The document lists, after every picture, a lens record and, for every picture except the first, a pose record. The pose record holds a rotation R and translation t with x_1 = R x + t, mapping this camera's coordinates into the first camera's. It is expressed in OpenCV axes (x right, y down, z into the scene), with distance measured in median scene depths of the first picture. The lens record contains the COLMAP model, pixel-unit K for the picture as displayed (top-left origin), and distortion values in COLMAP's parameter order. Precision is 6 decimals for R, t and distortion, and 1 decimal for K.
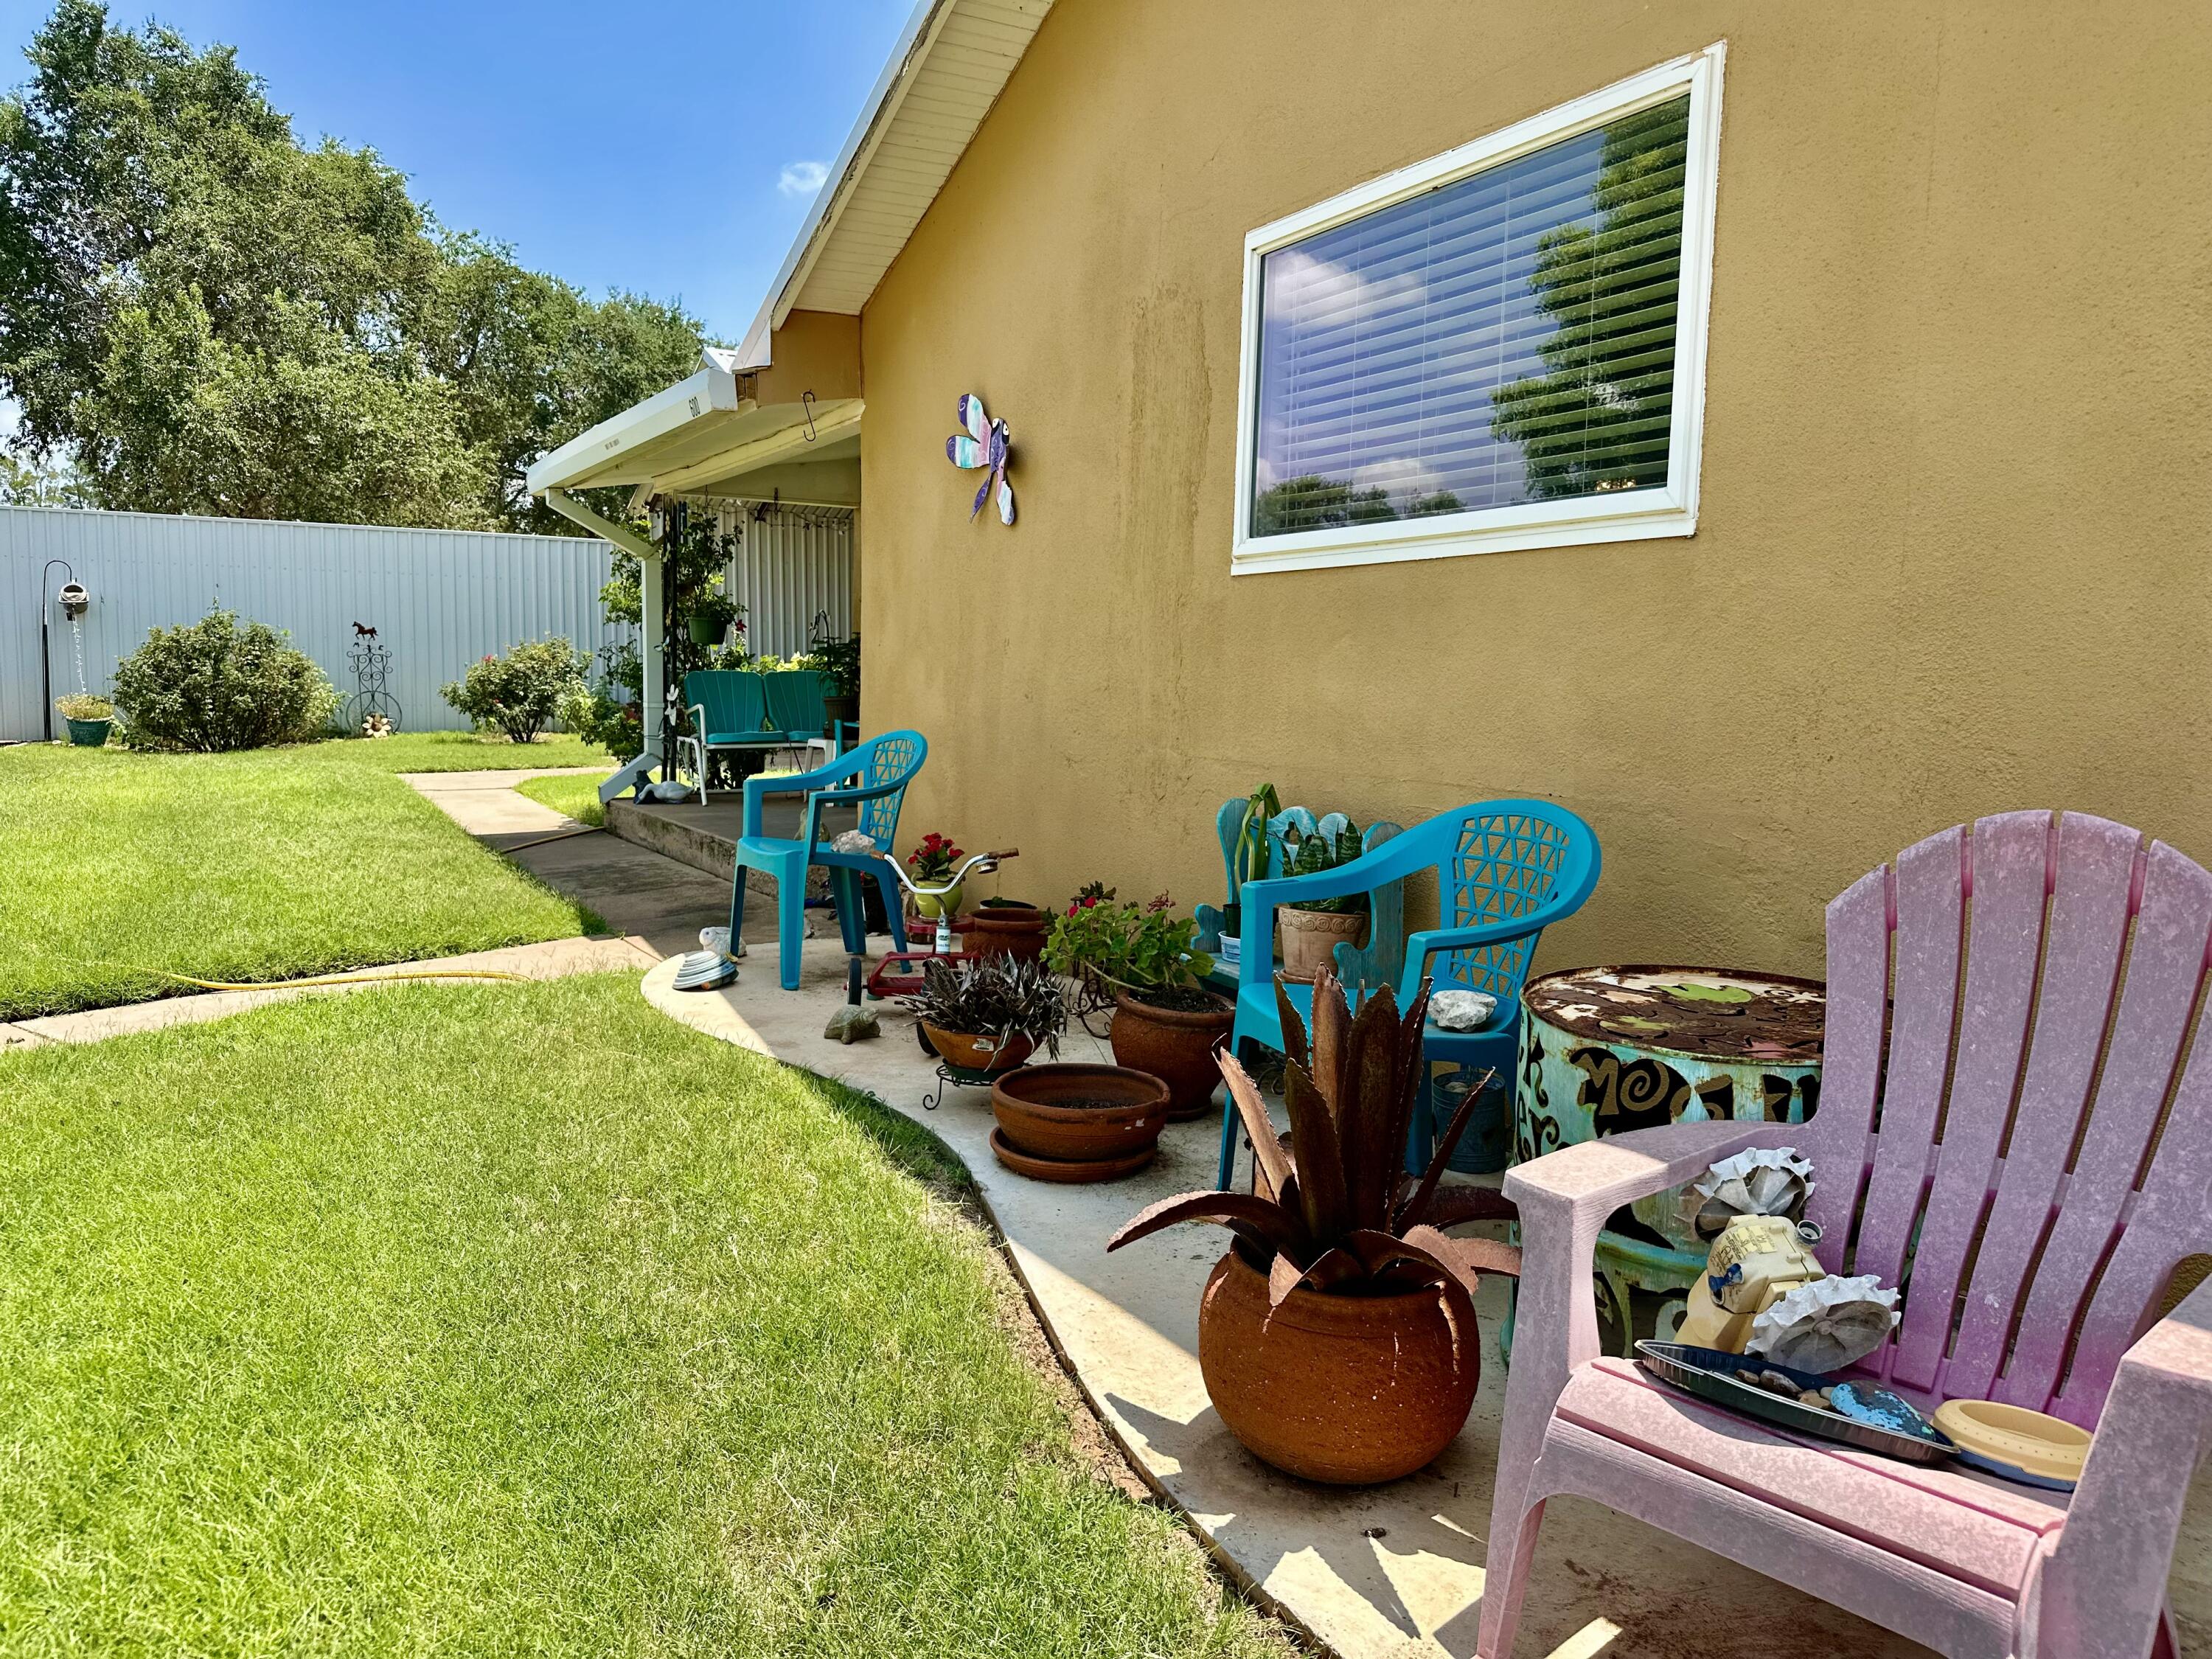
lens RADIAL K [[1541.8, 0, 1108.1], [0, 1541.8, 818.7], [0, 0, 1]] dist [0.010817, -0.014129]
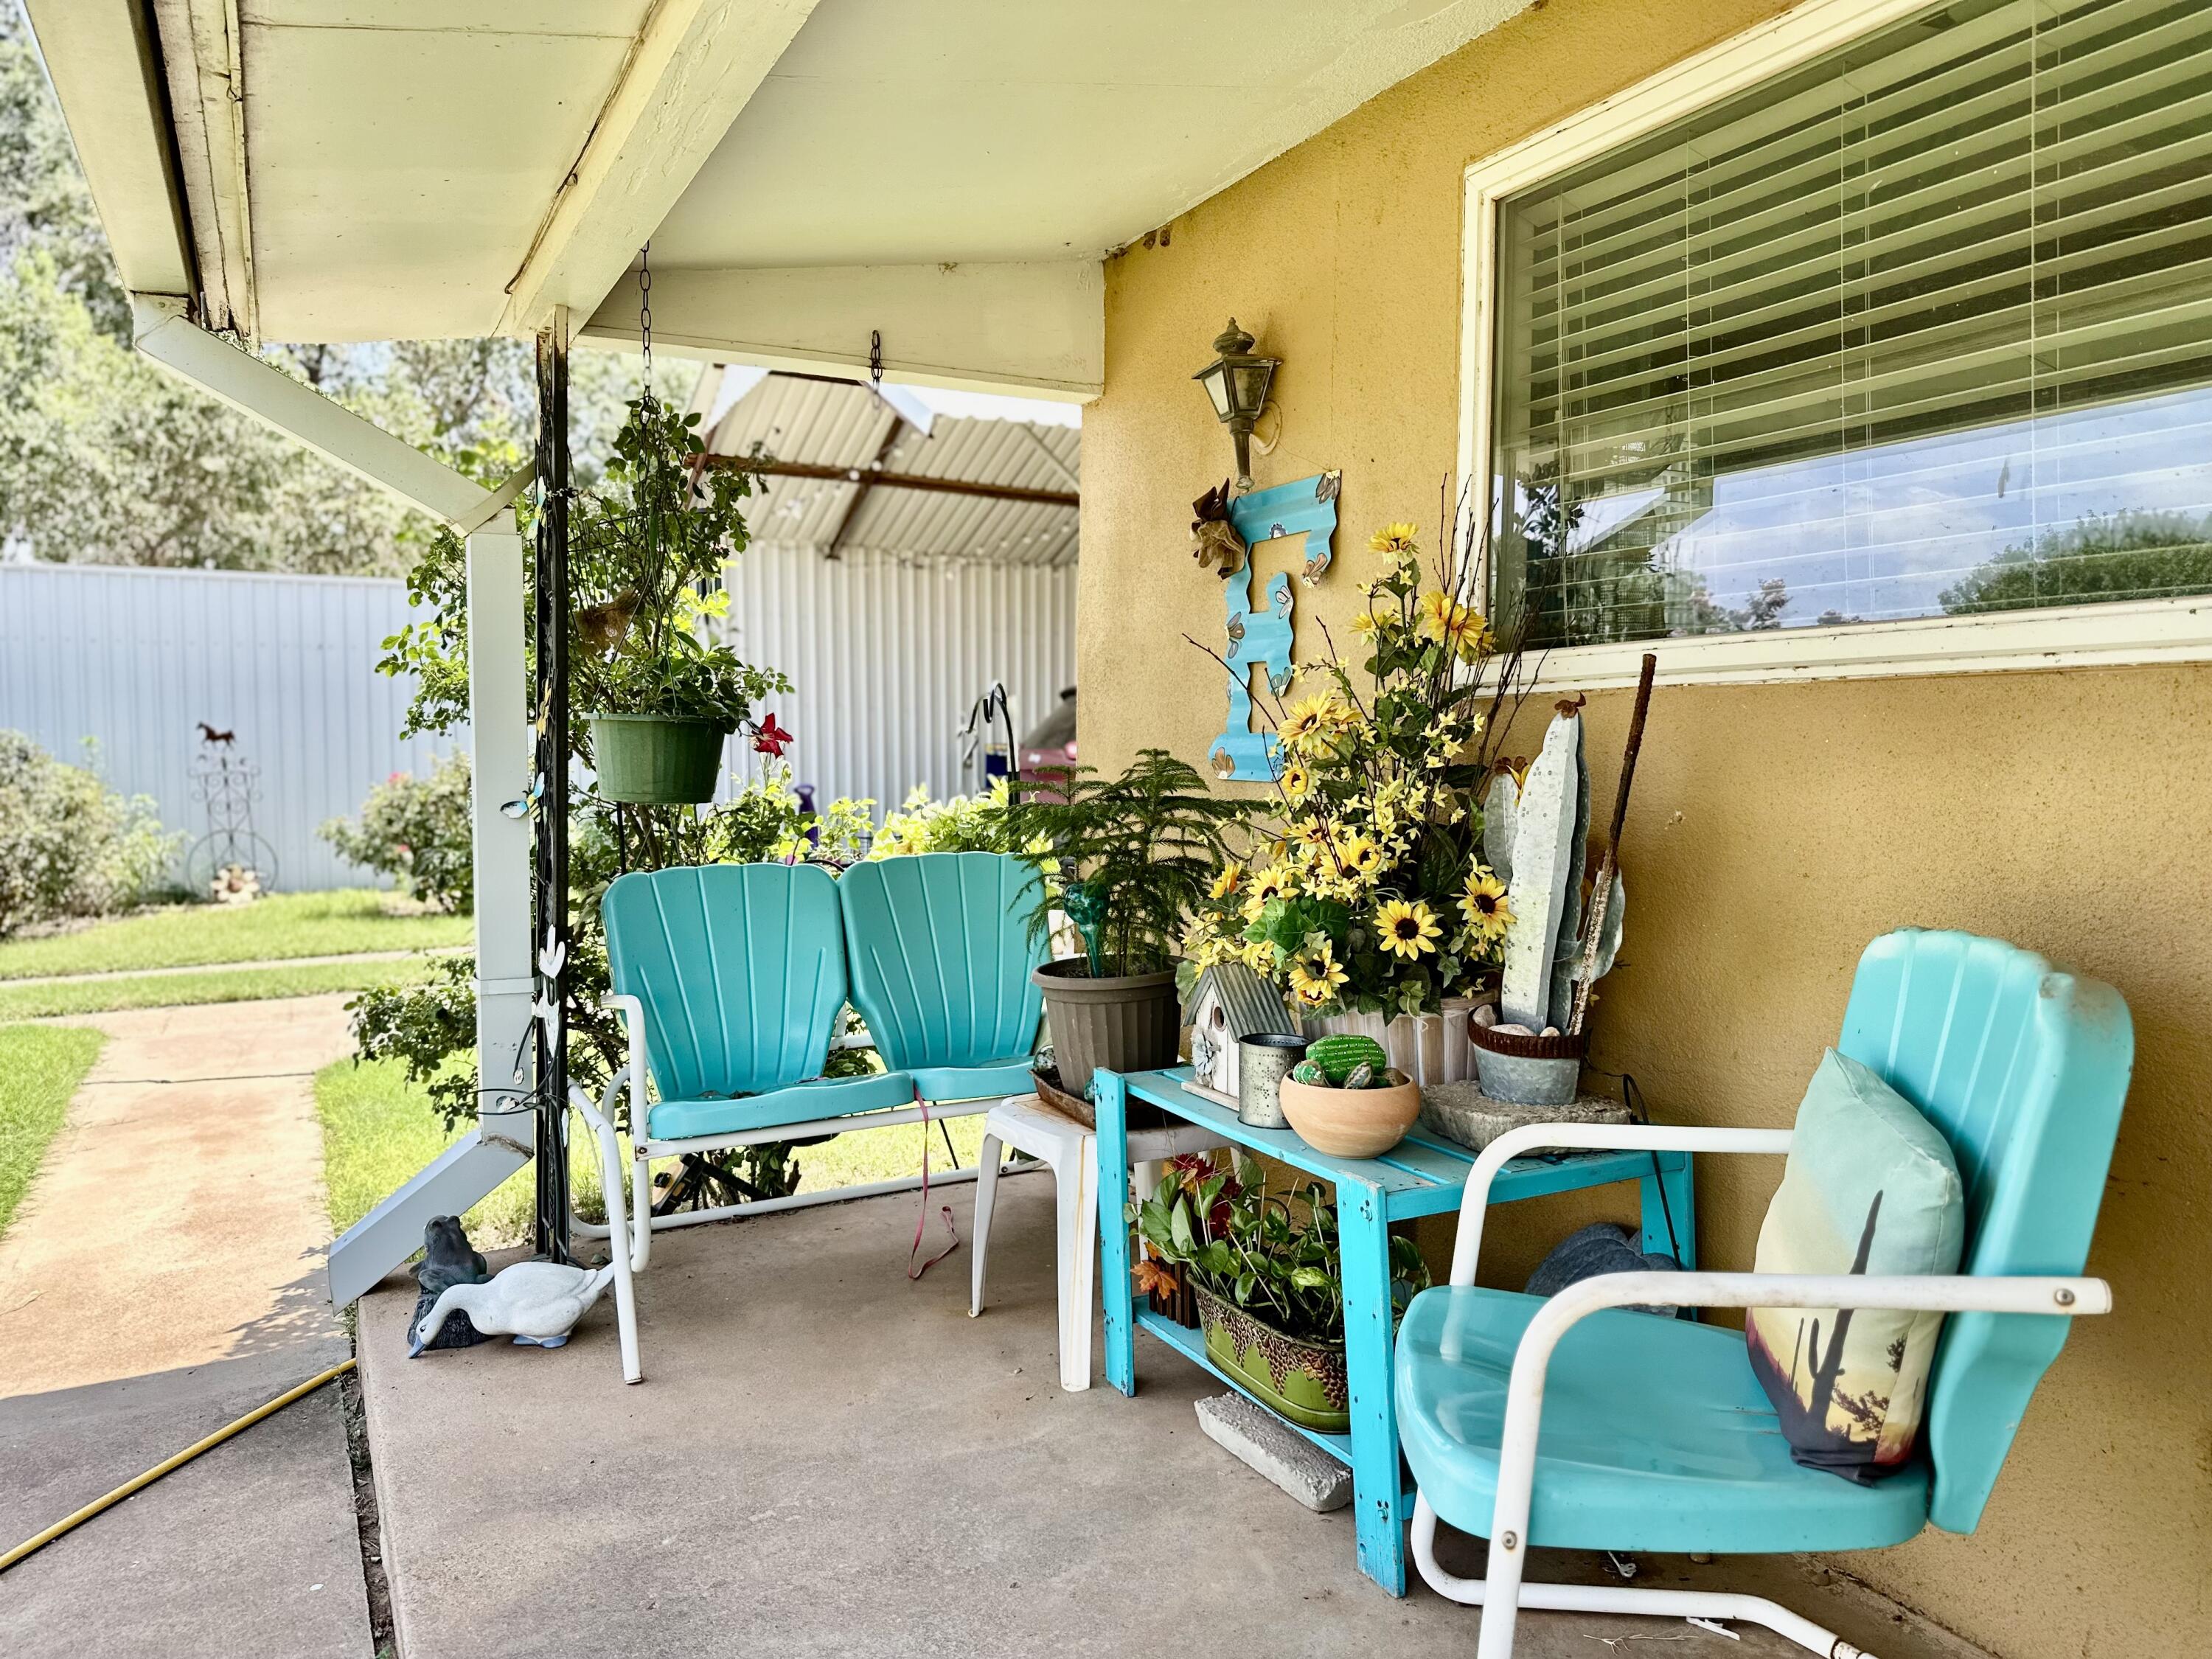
lens RADIAL K [[1541.8, 0, 1097.8], [0, 1541.8, 841.3], [0, 0, 1]] dist [0.010817, -0.014129]
pose [[0.998380, -0.015768, -0.054667, -0.148606], [0.013937, 0.999334, -0.033713, -0.089438], [0.055162, 0.032897, 0.997935, 0.669098]]
